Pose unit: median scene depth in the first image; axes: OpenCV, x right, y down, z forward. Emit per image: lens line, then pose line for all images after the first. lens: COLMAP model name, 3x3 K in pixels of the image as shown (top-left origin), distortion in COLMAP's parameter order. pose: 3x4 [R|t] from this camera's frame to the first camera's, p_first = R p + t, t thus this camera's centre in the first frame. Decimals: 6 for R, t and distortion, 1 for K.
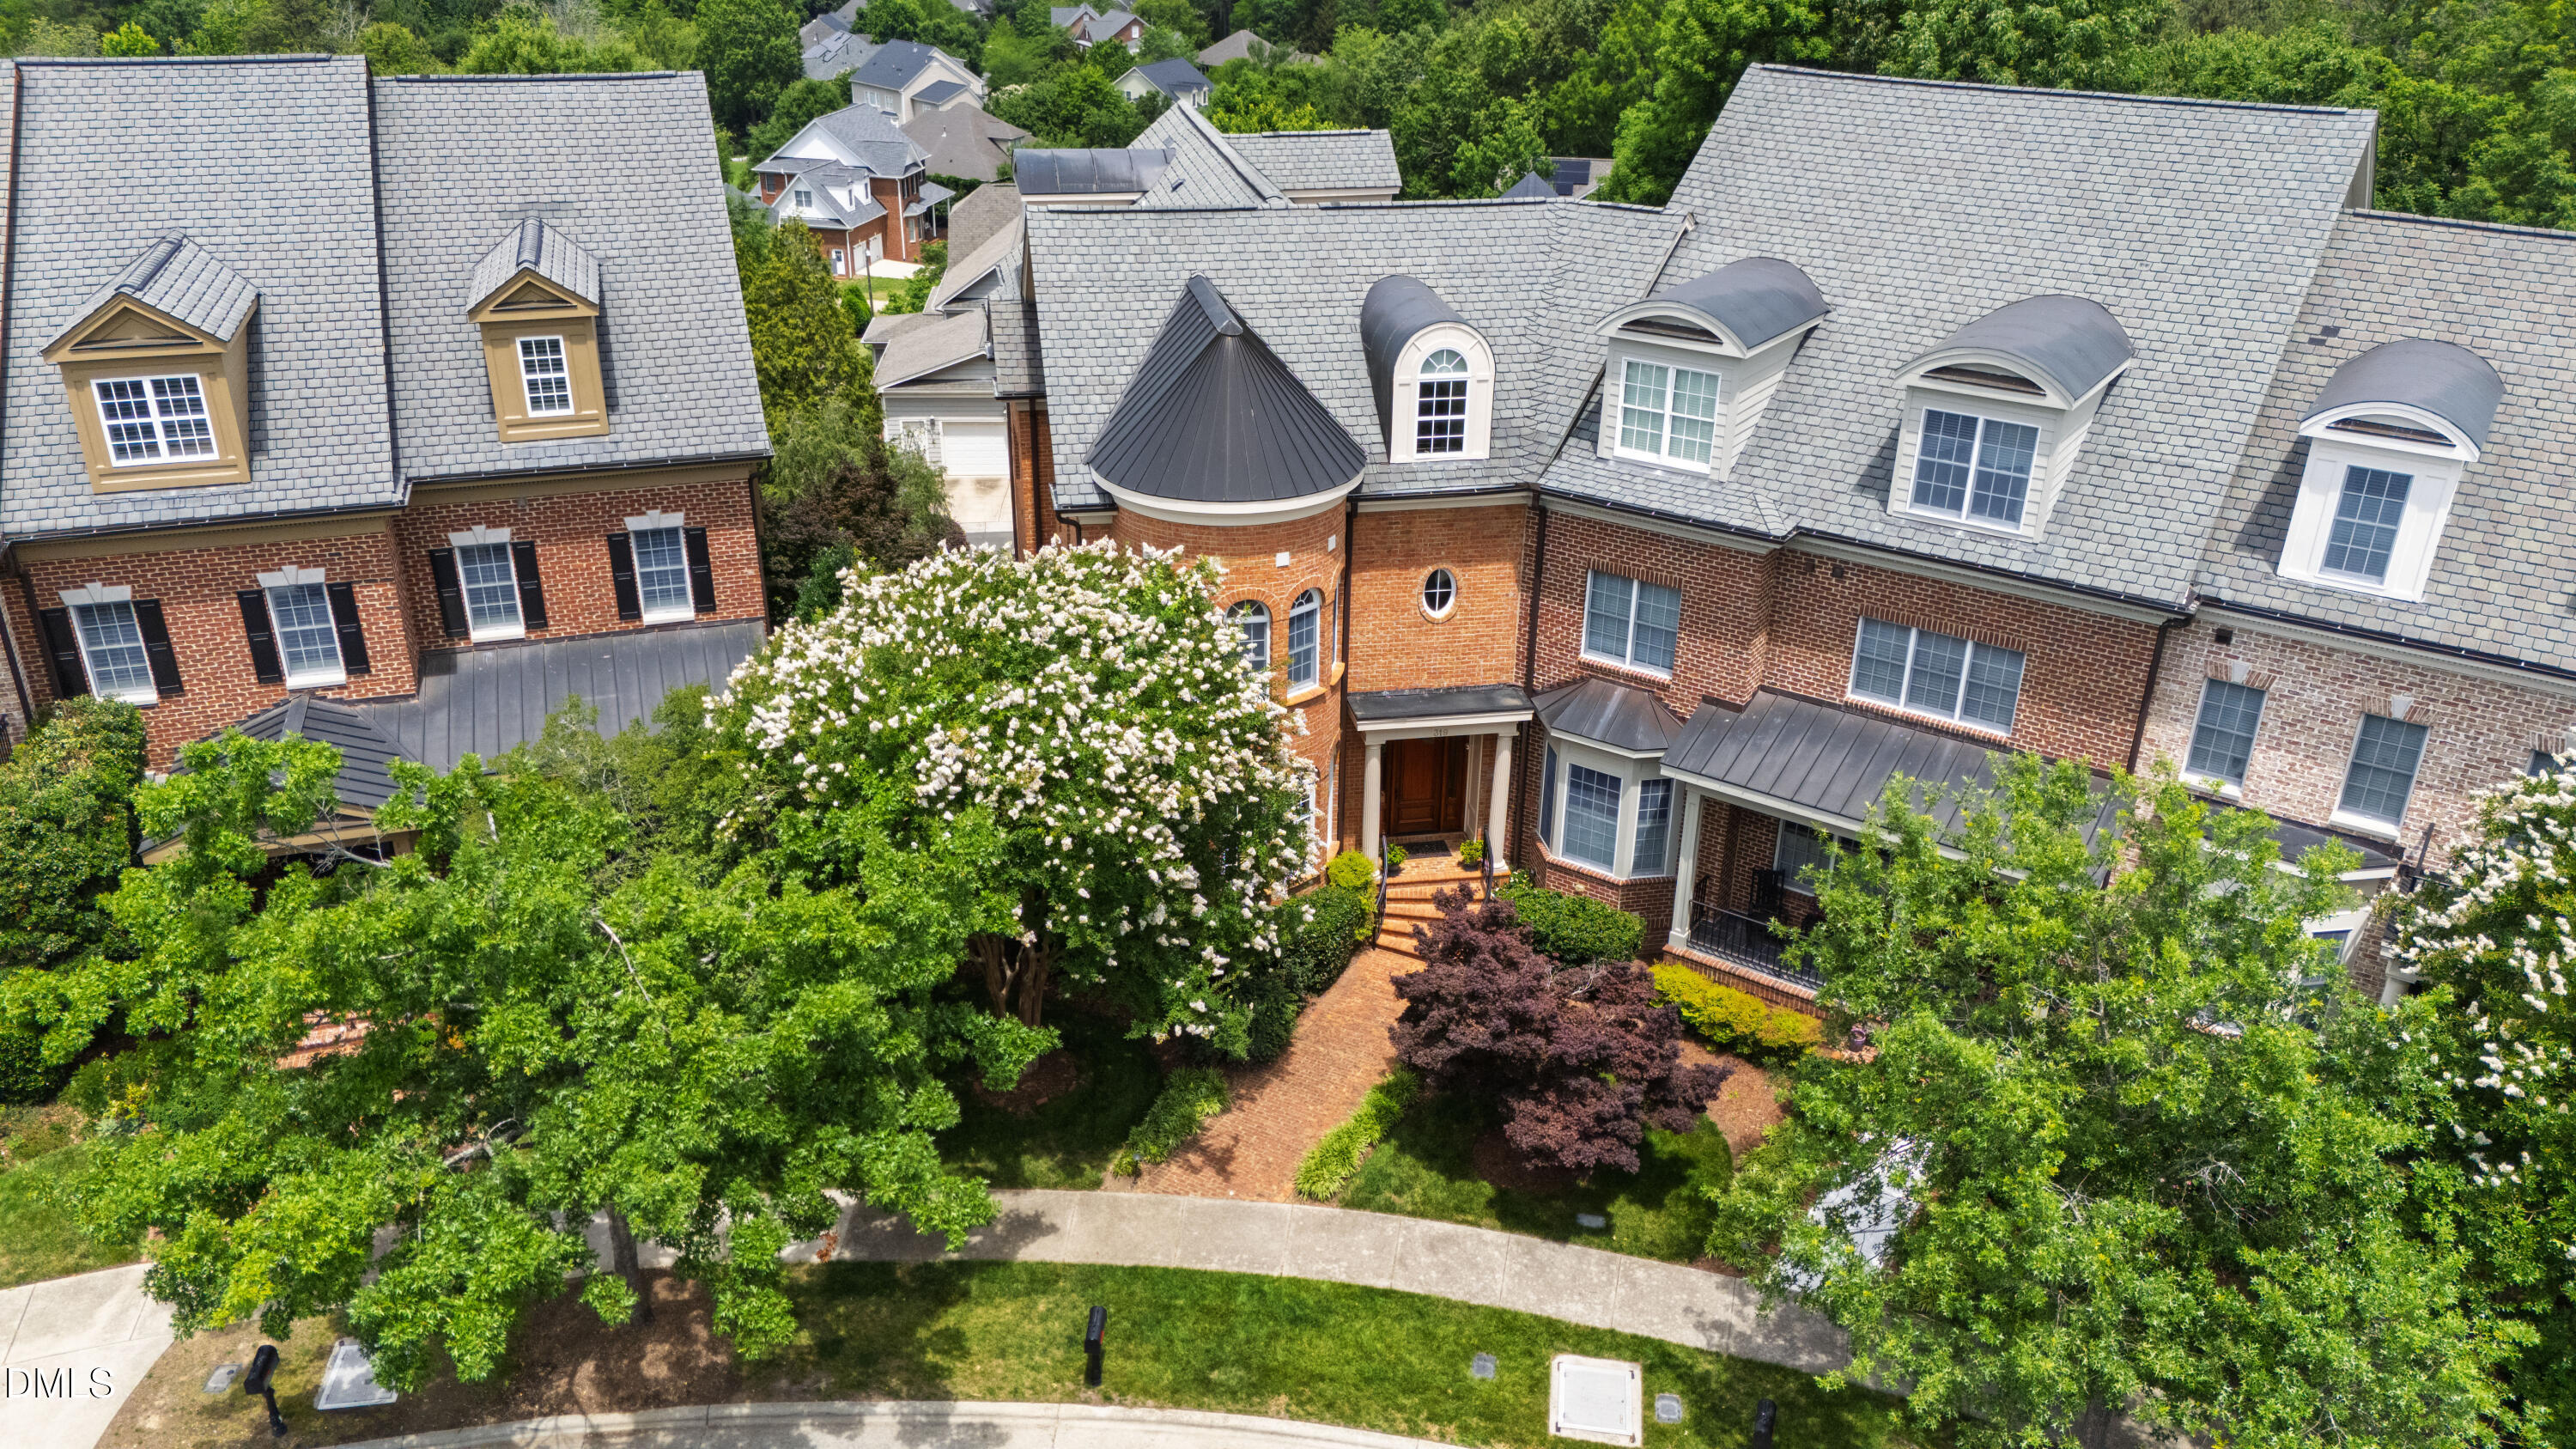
lens RADIAL K [[1891.9, 0, 1285.3], [0, 1891.9, 737.5], [0, 0, 1]] dist [0.065132, -0.054009]
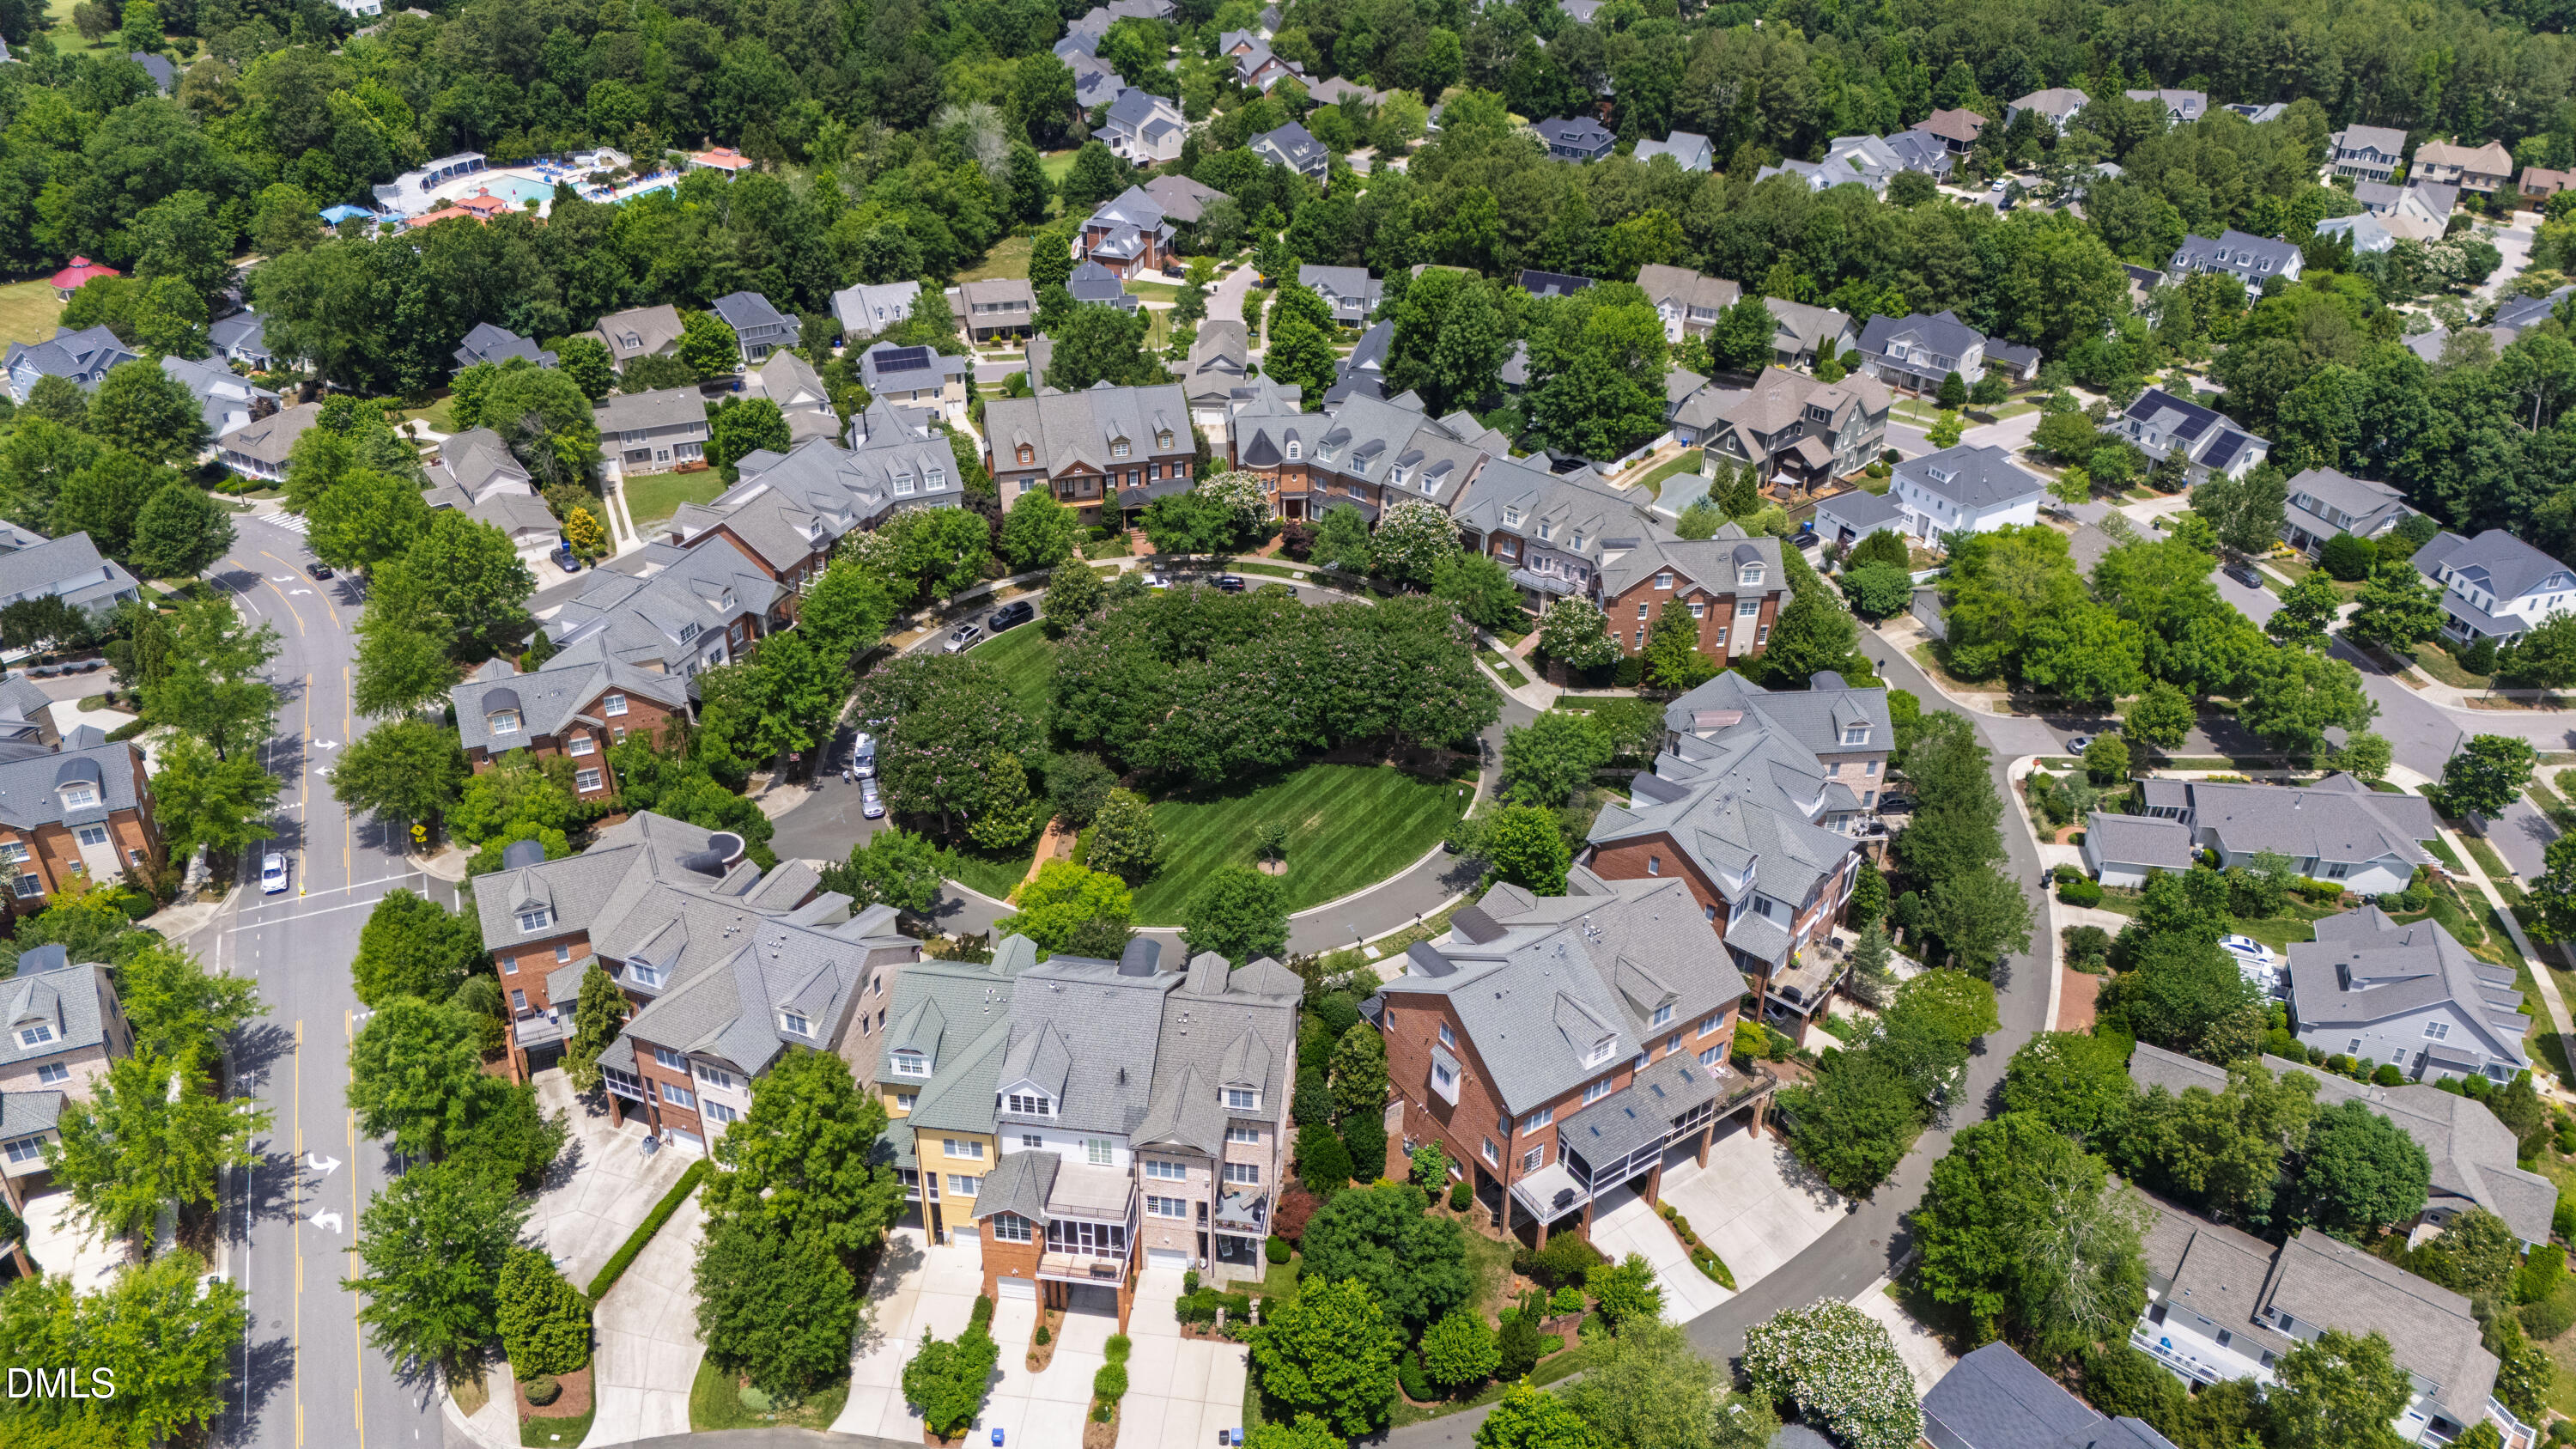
lens RADIAL K [[1891.9, 0, 1285.3], [0, 1891.9, 737.5], [0, 0, 1]] dist [0.065132, -0.054009]
pose [[0.996971, 0.040425, -0.066446, 0.558111], [-0.032340, 0.992422, 0.118548, 0.043243], [0.070734, -0.116040, 0.990723, -6.048020]]
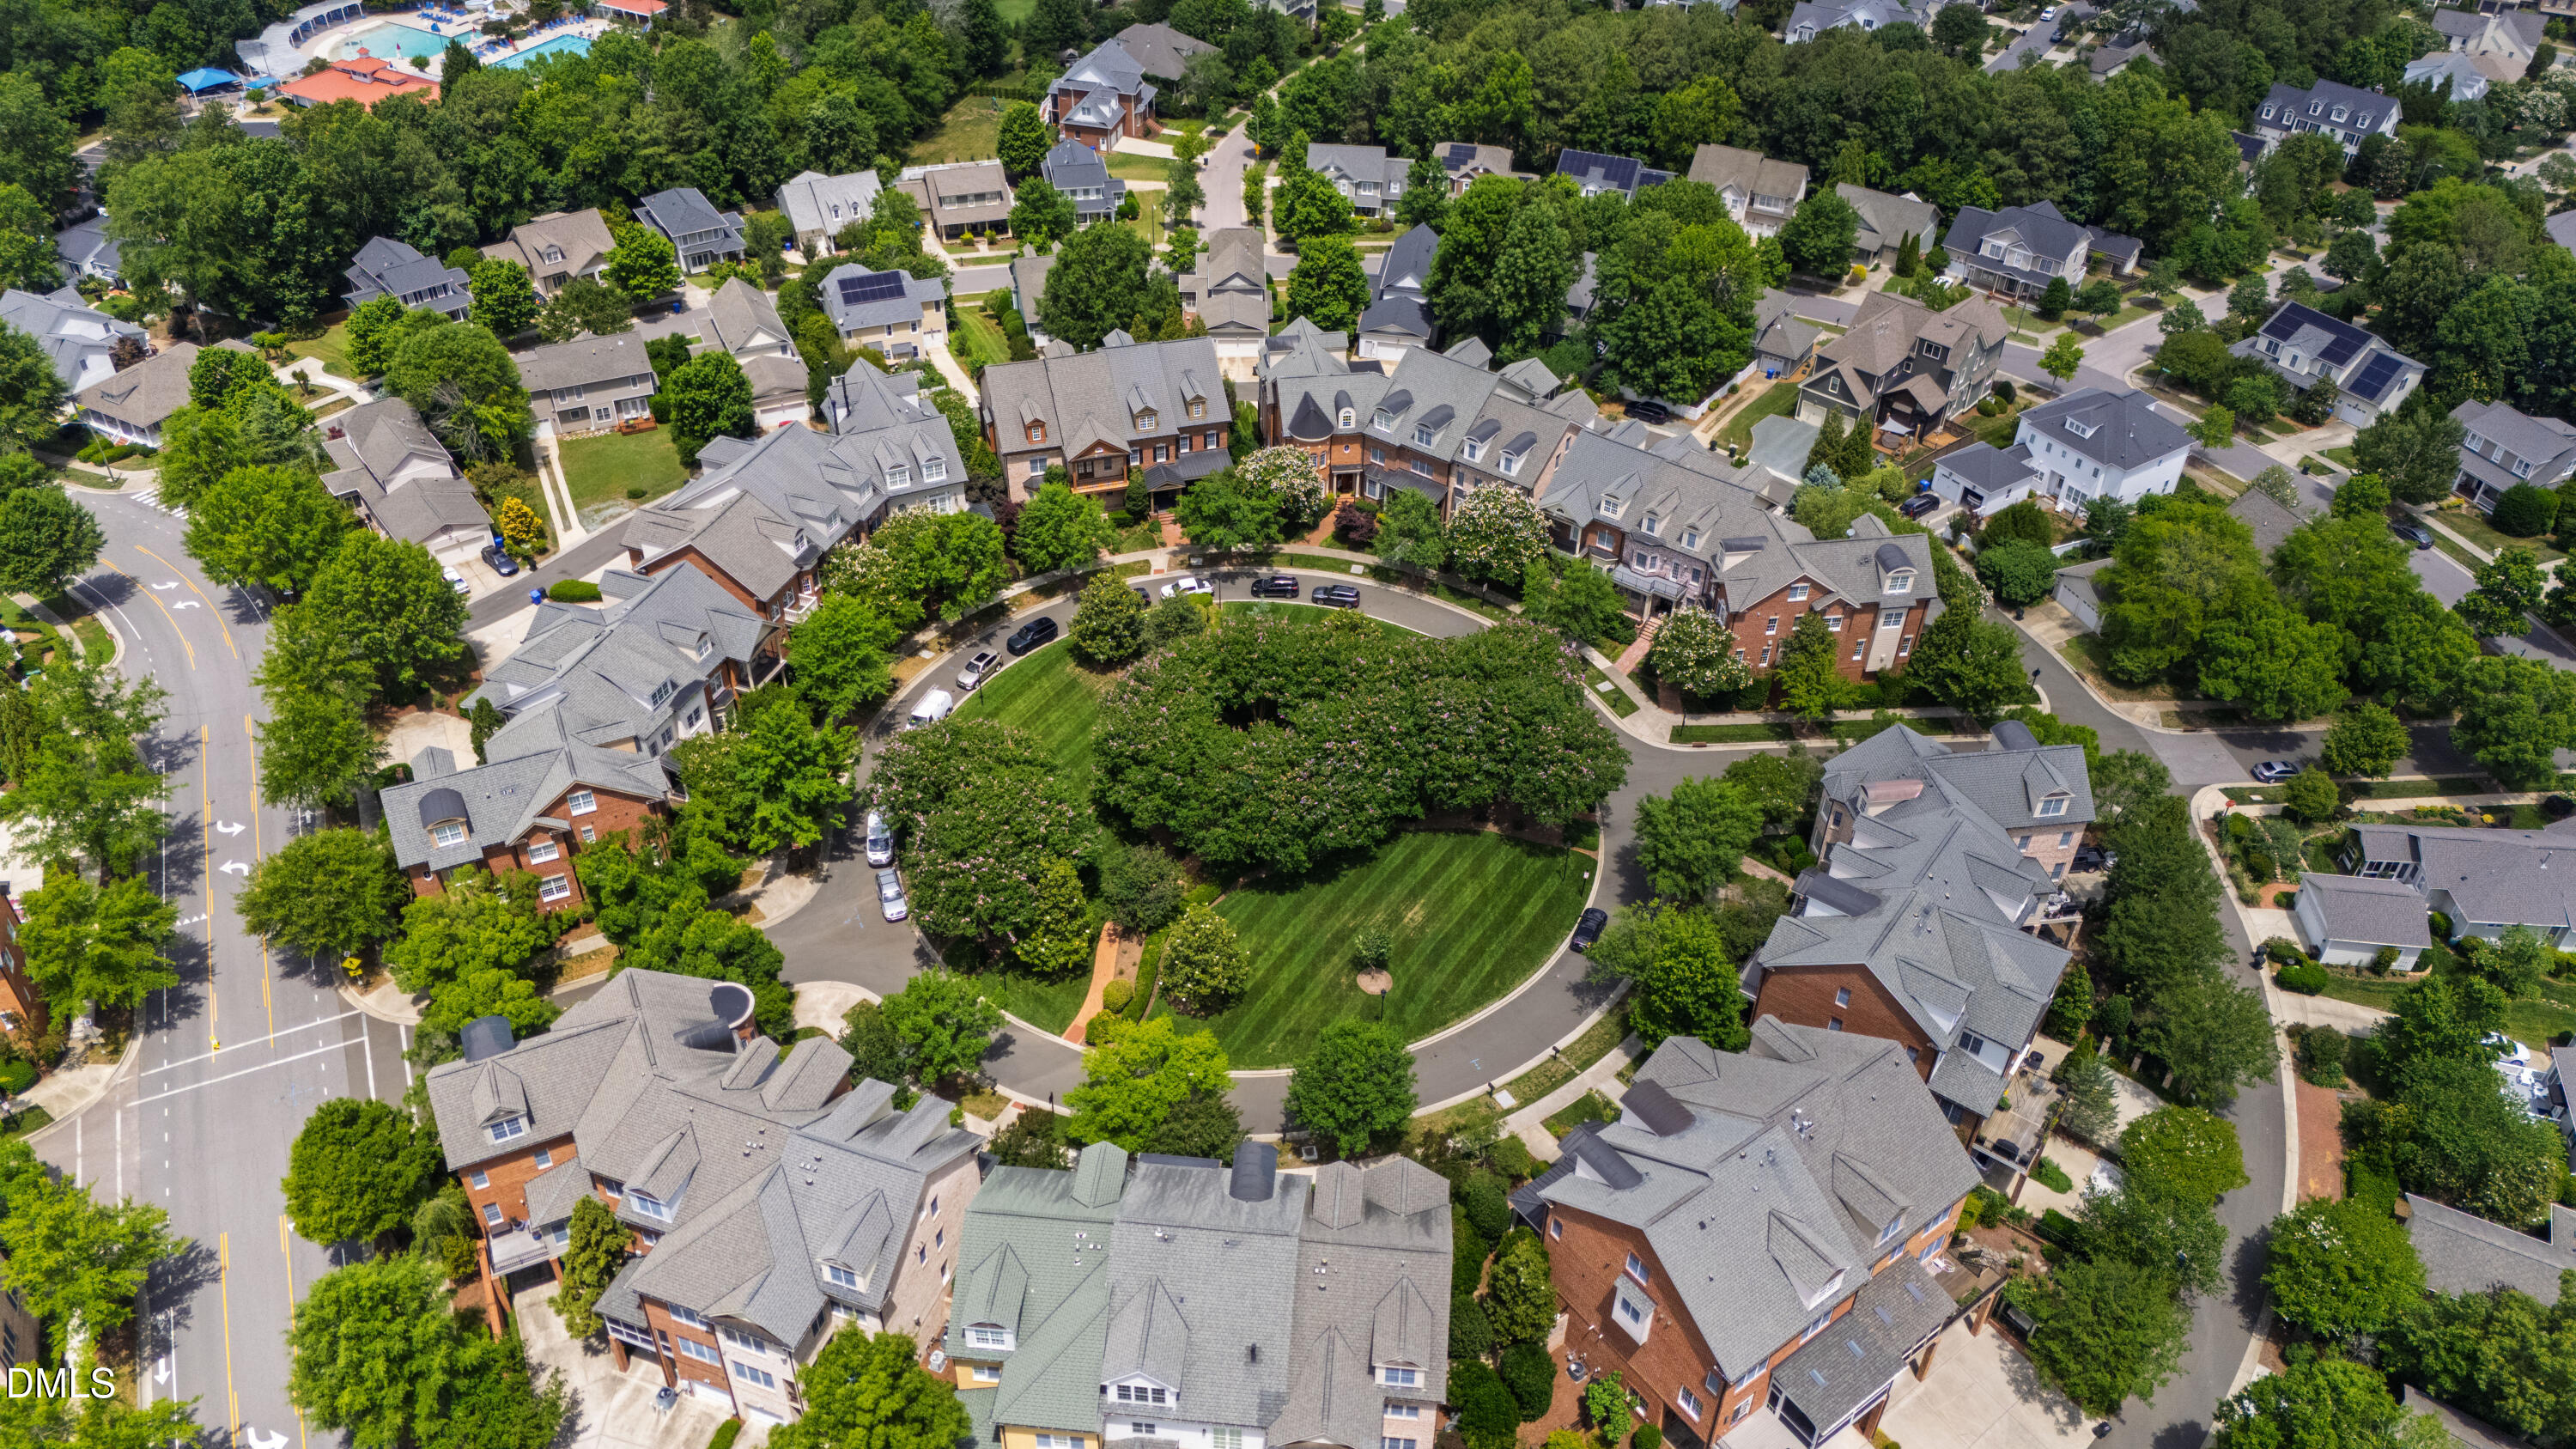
lens RADIAL K [[1891.9, 0, 1285.3], [0, 1891.9, 737.5], [0, 0, 1]] dist [0.065132, -0.054009]
pose [[0.999273, 0.025213, -0.028586, 0.084556], [-0.018136, 0.974142, 0.225208, -0.545661], [0.033525, -0.224526, 0.973891, -5.106892]]
